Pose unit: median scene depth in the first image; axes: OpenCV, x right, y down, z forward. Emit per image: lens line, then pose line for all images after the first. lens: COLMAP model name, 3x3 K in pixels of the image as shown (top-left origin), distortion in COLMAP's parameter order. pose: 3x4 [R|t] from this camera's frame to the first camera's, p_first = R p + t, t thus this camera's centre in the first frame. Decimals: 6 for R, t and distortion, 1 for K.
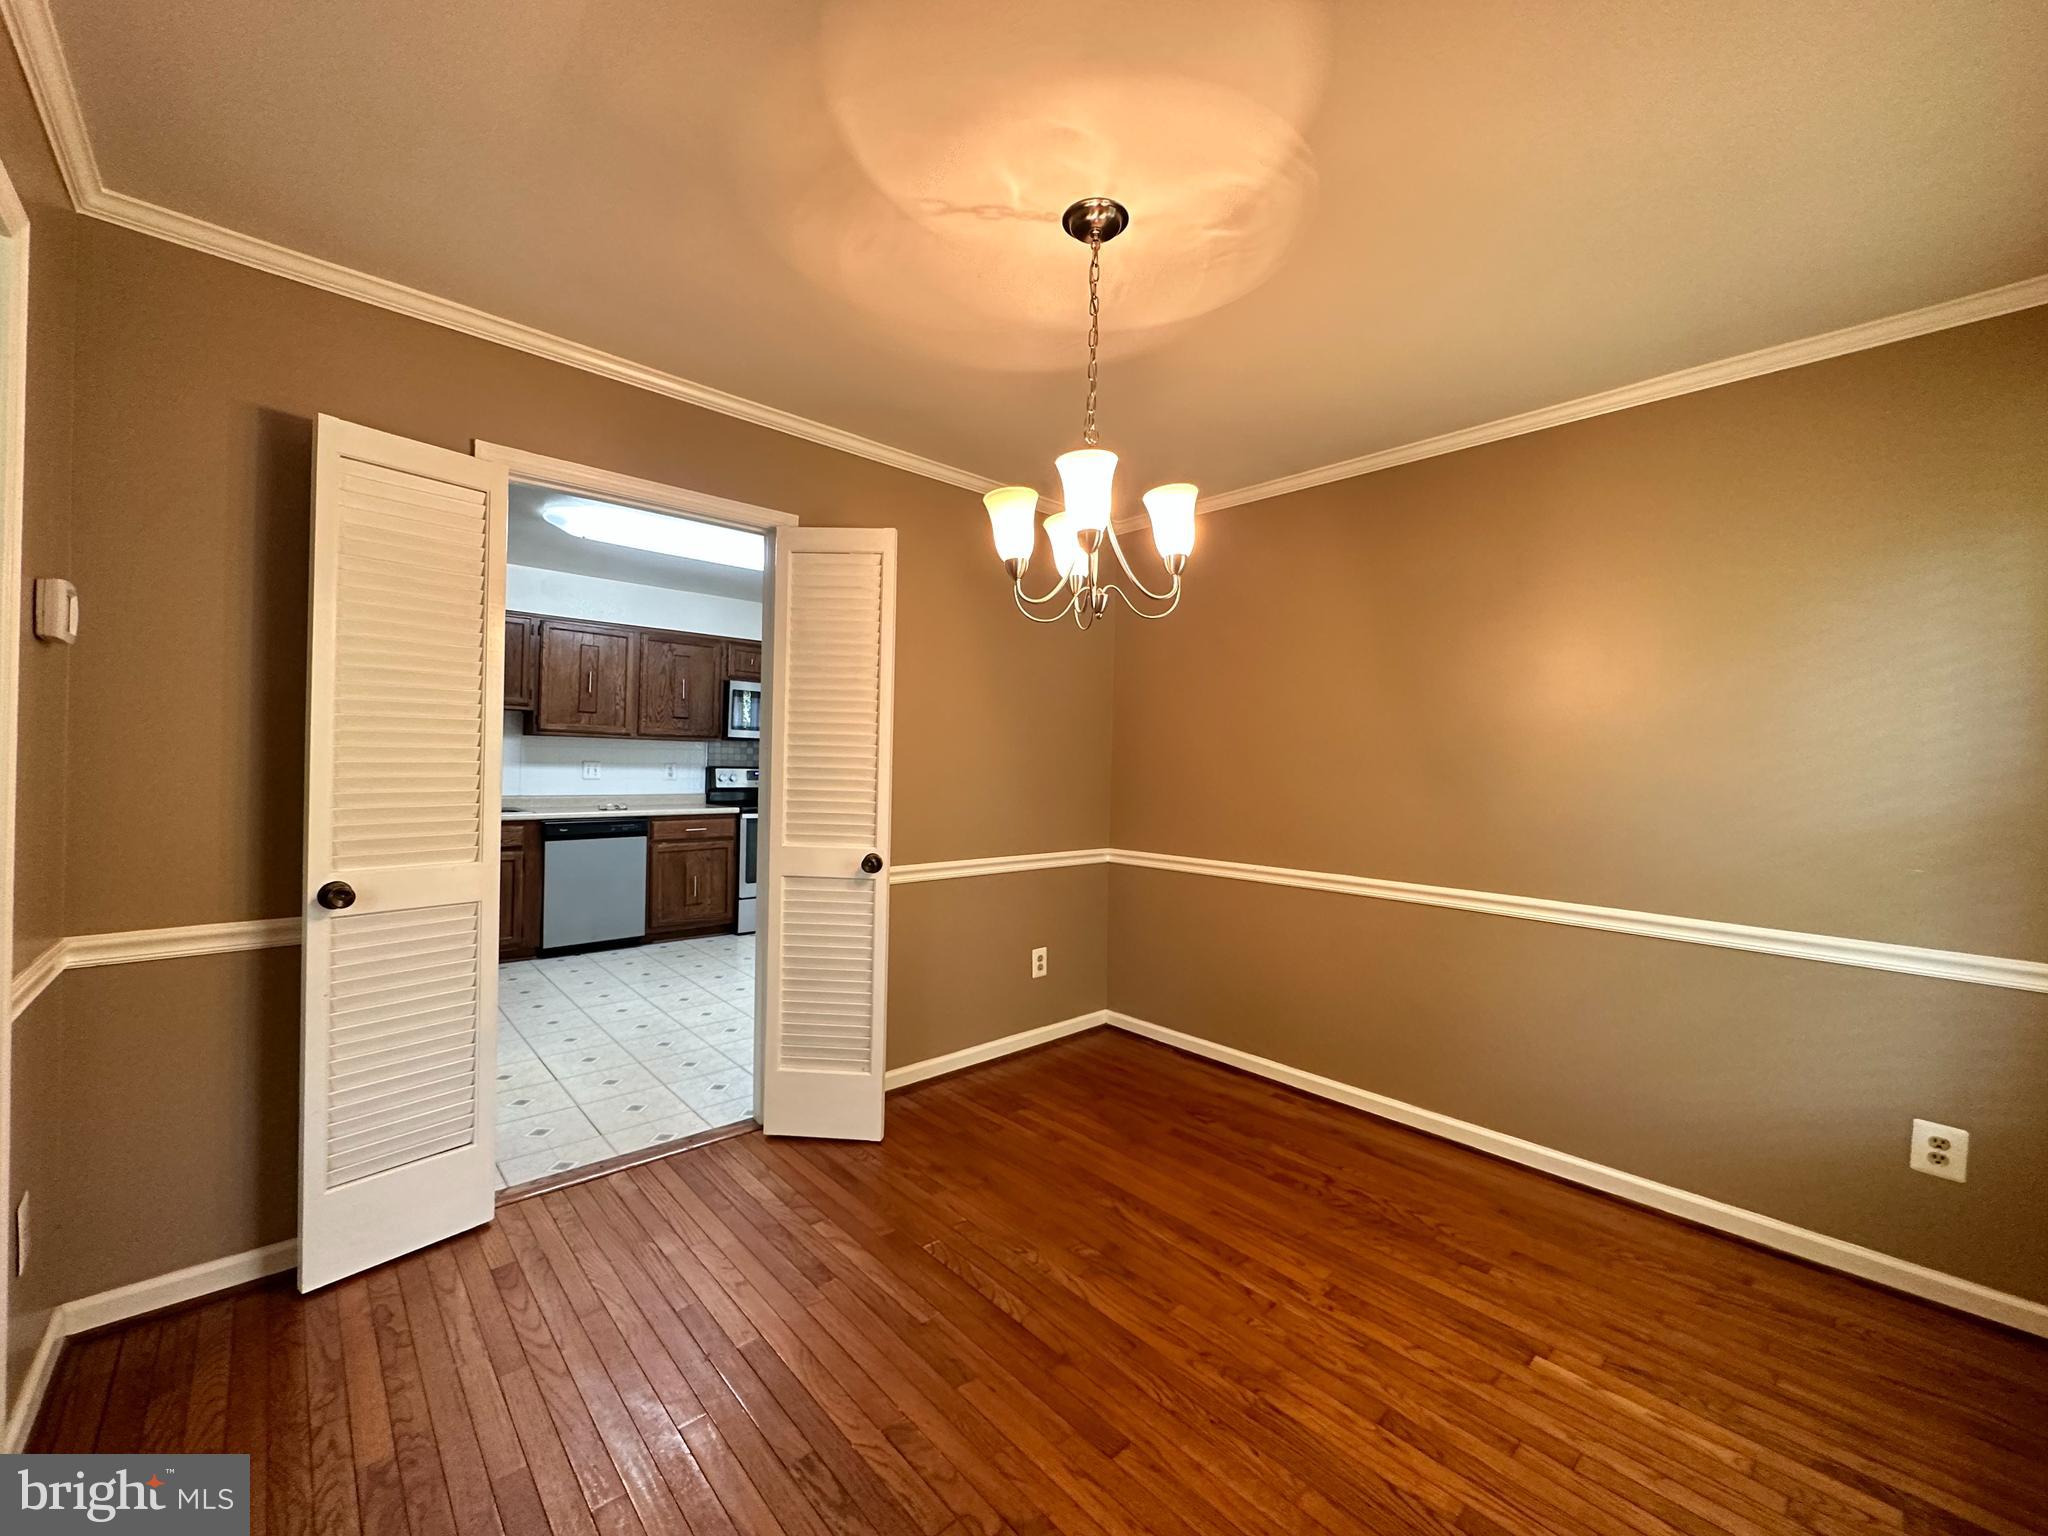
lens RADIAL K [[817.2, 0, 1019.6], [0, 817.2, 763.7], [0, 0, 1]] dist [-0.002153, 0.000223]
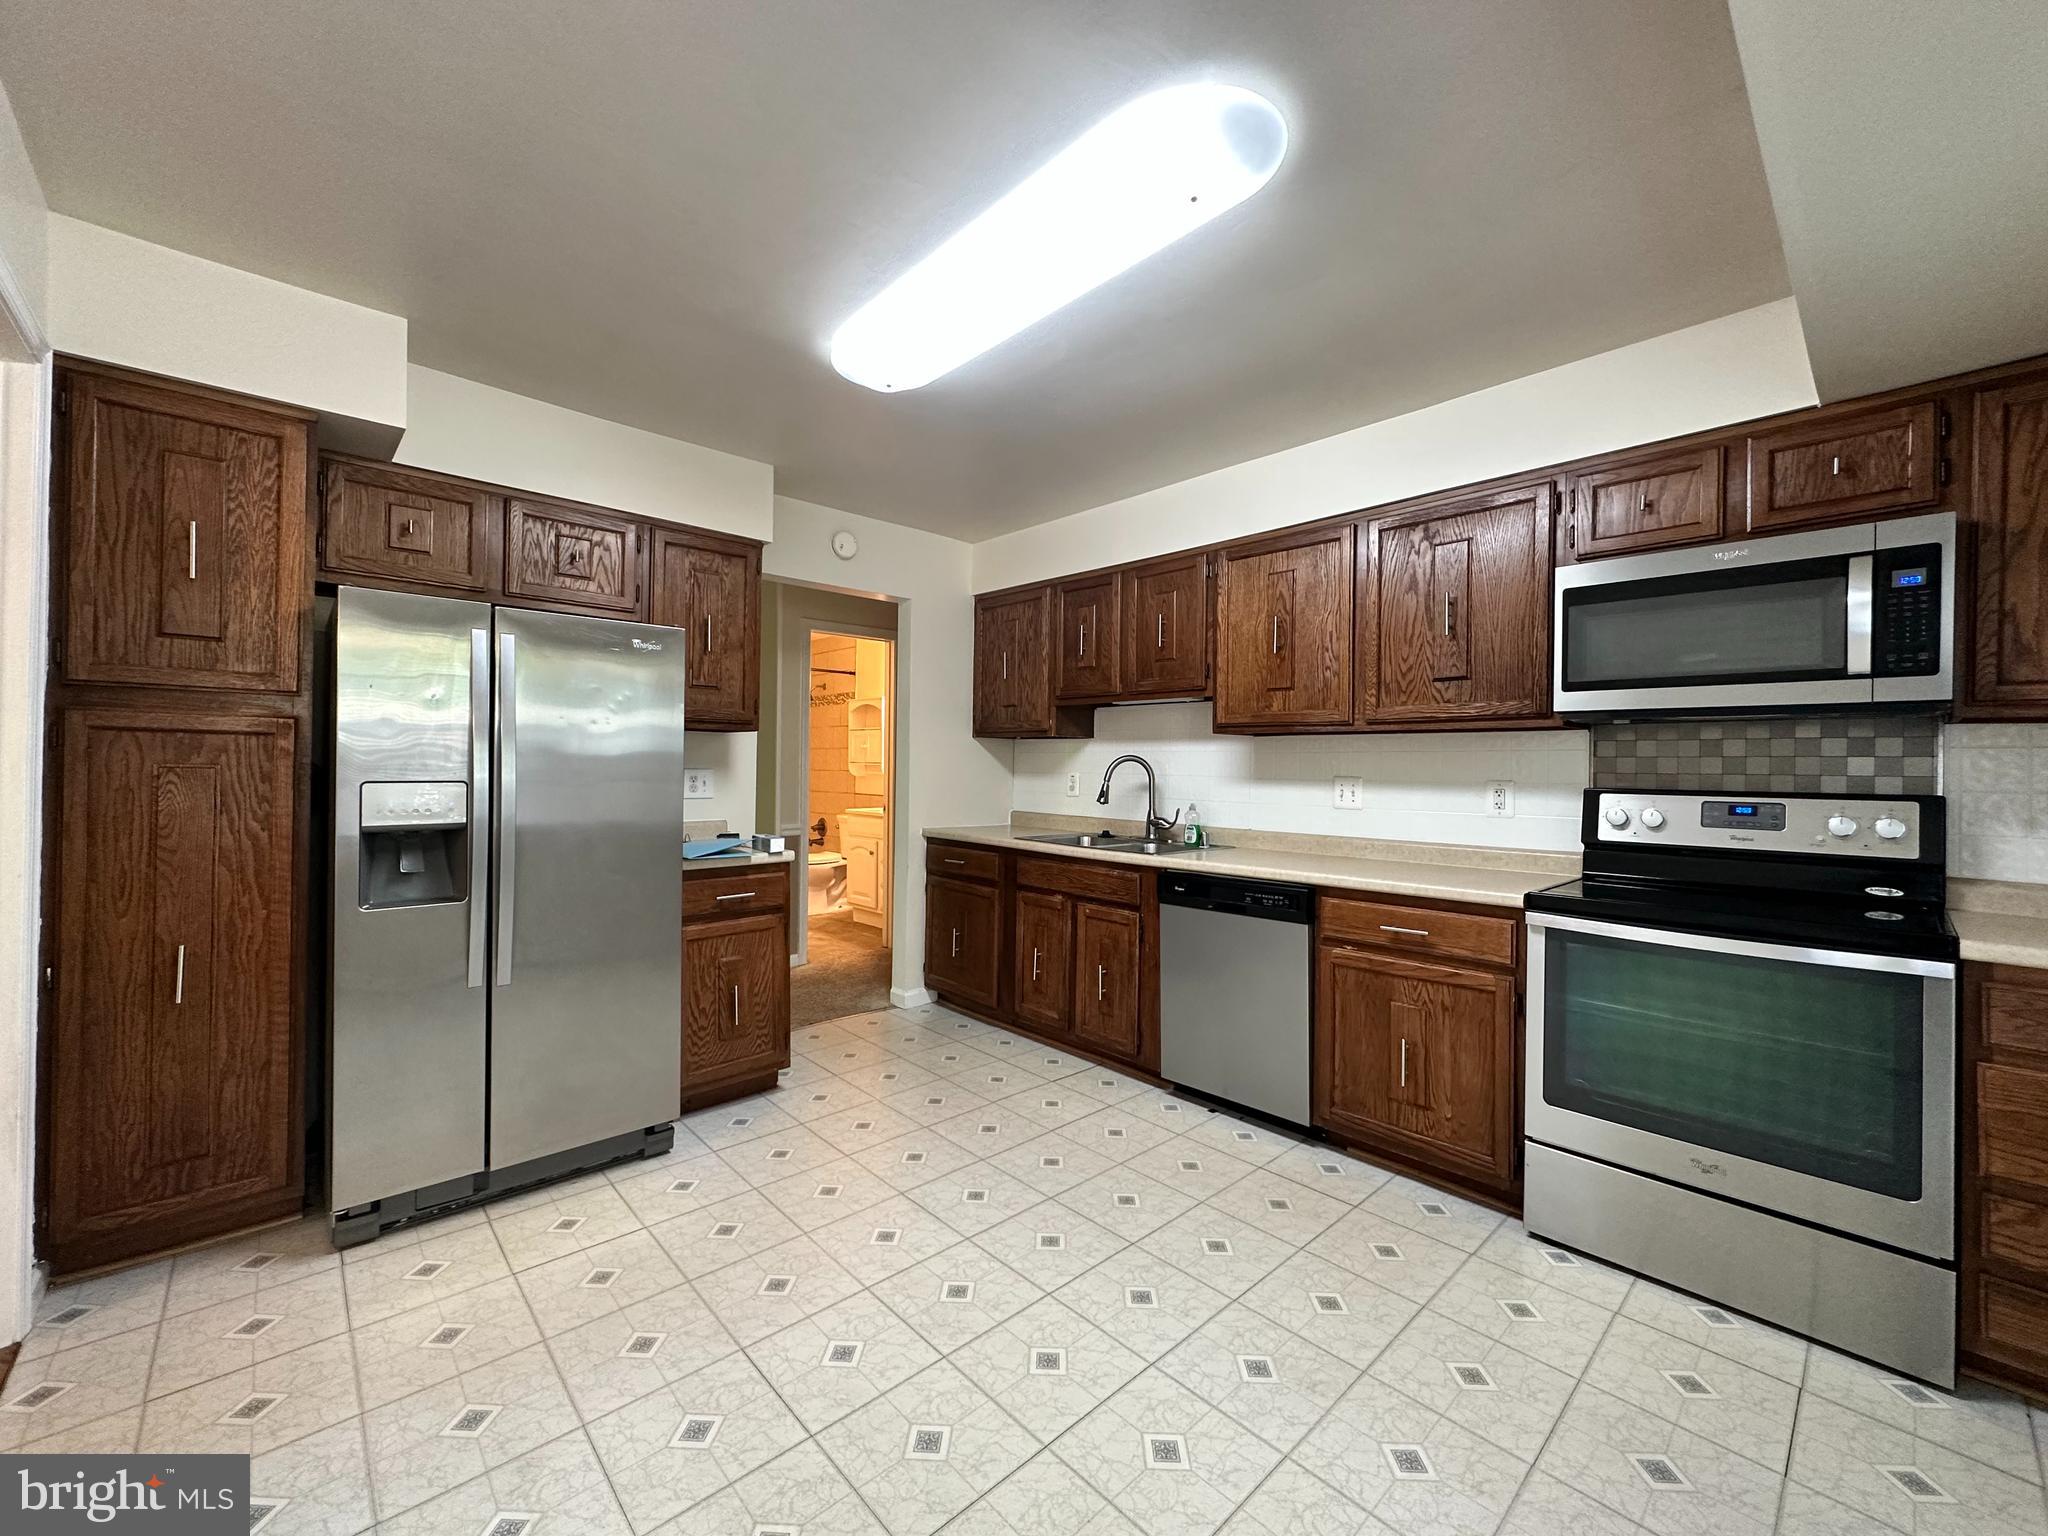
lens RADIAL K [[817.2, 0, 1022.1], [0, 817.2, 763.6], [0, 0, 1]] dist [-0.002153, 0.000223]
pose [[0.007381, -0.030901, -0.999495, 0.037226], [-0.015016, 0.999406, -0.031010, 0.008863], [0.999860, 0.015238, 0.006913, 0.800772]]
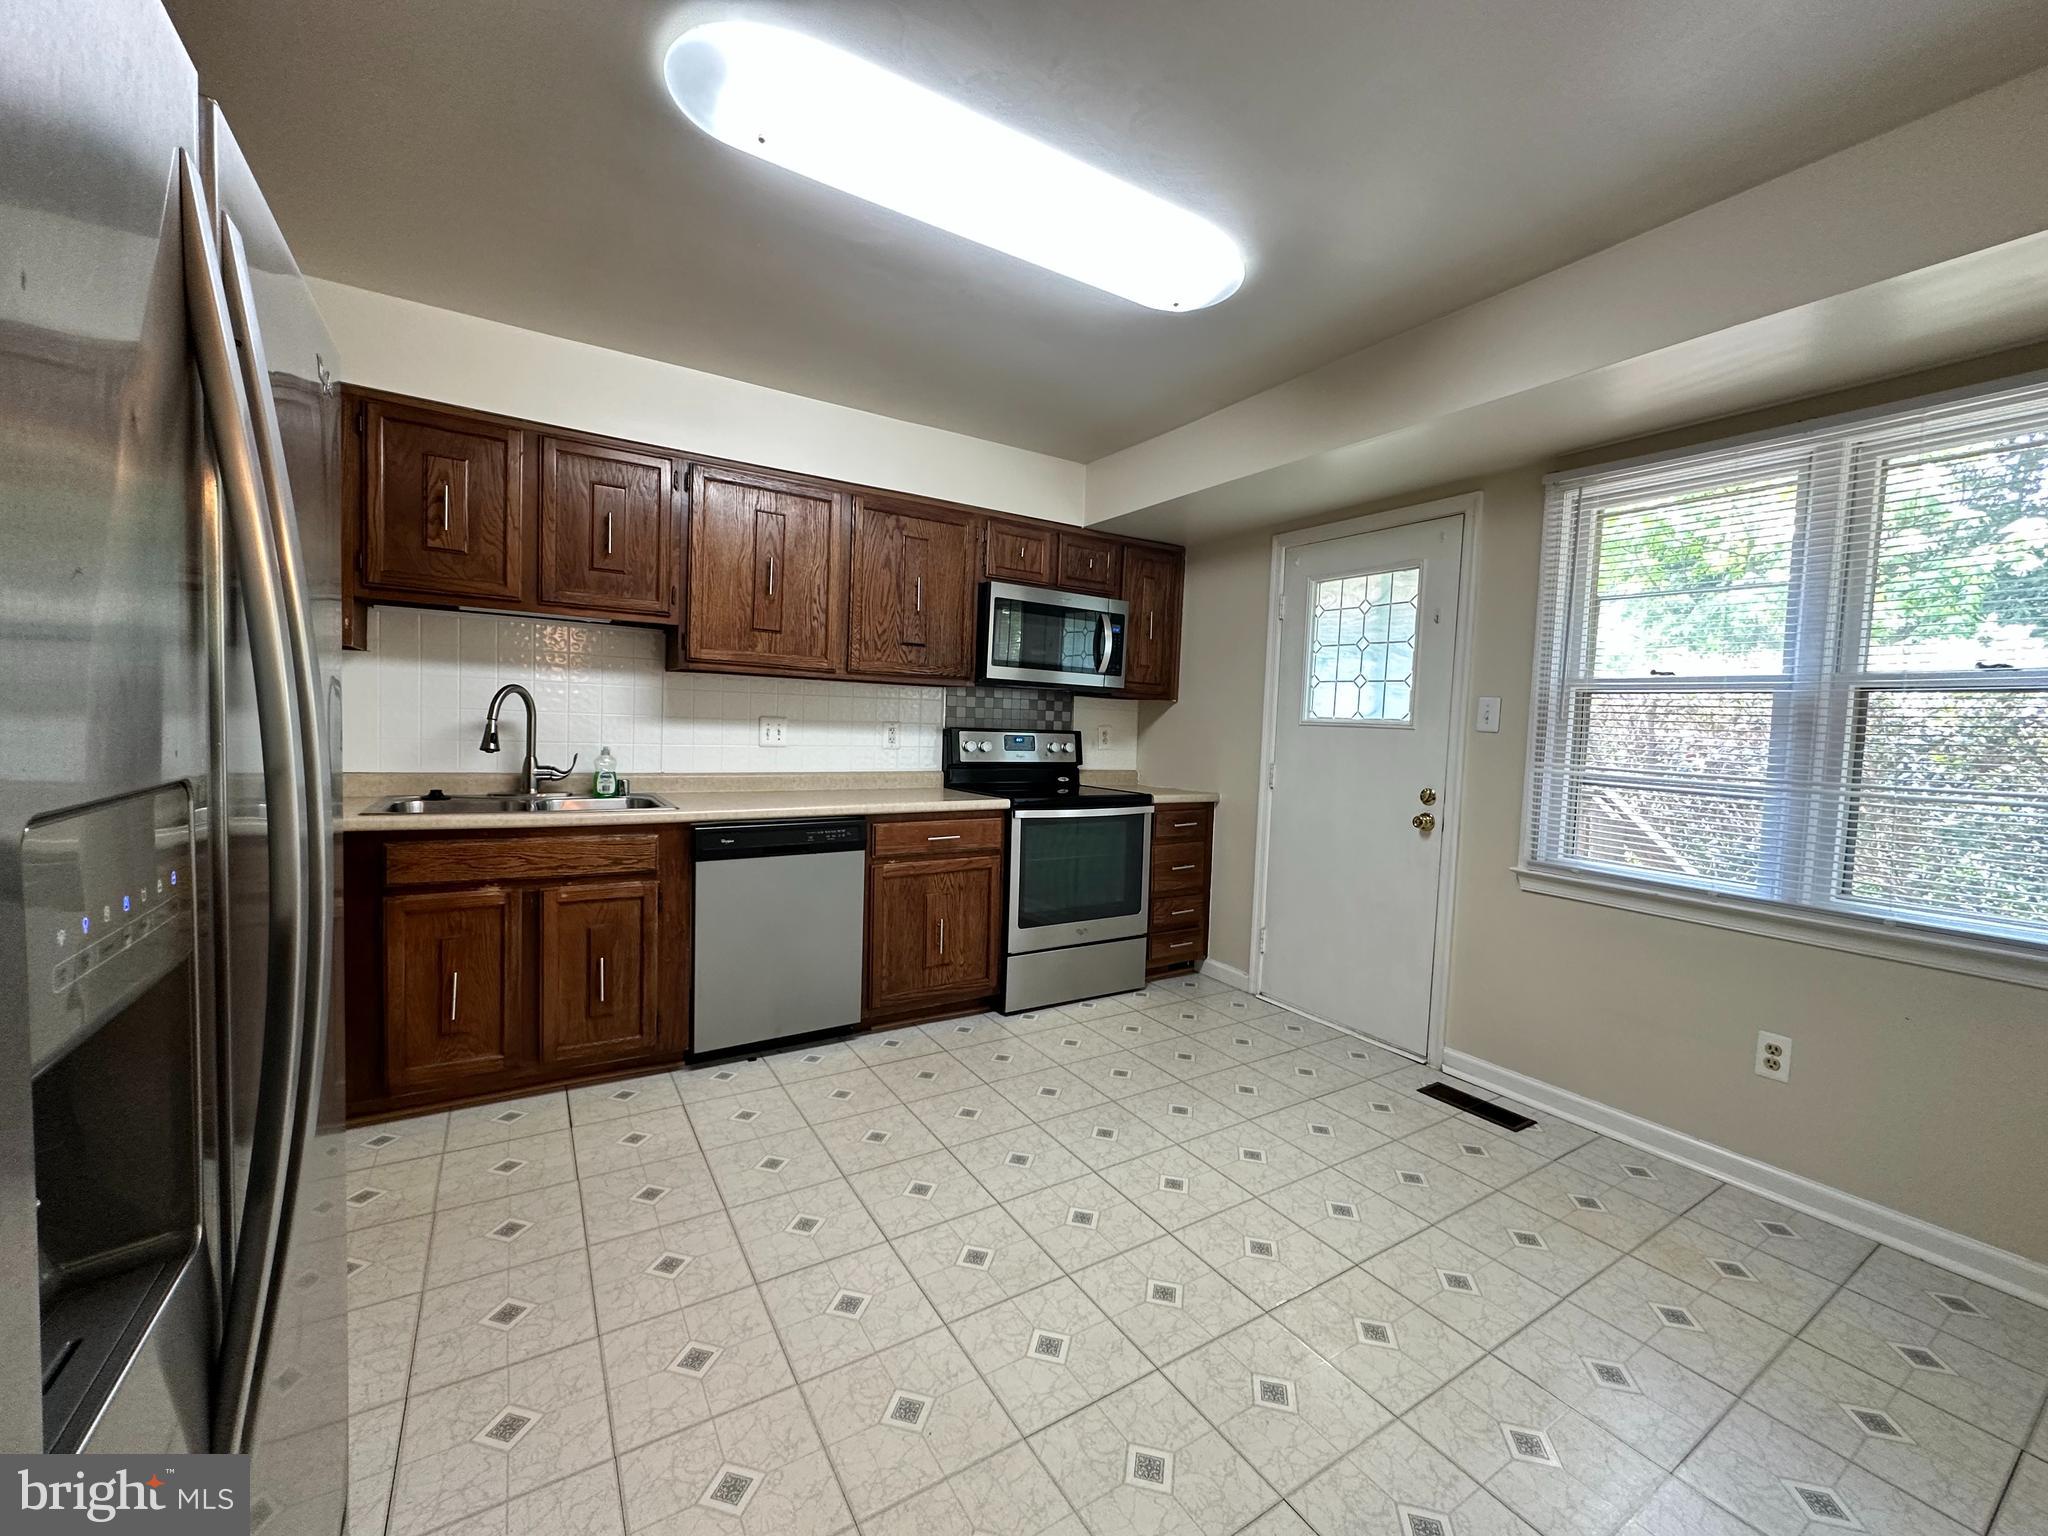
lens RADIAL K [[817.2, 0, 1024.1], [0, 817.2, 762.3], [0, 0, 1]] dist [-0.002153, 0.000223]
pose [[0.984374, 0.018520, -0.175112, -0.244004], [-0.010876, 0.998950, 0.044513, 0.001669], [0.175752, -0.041913, 0.983542, 0.454025]]
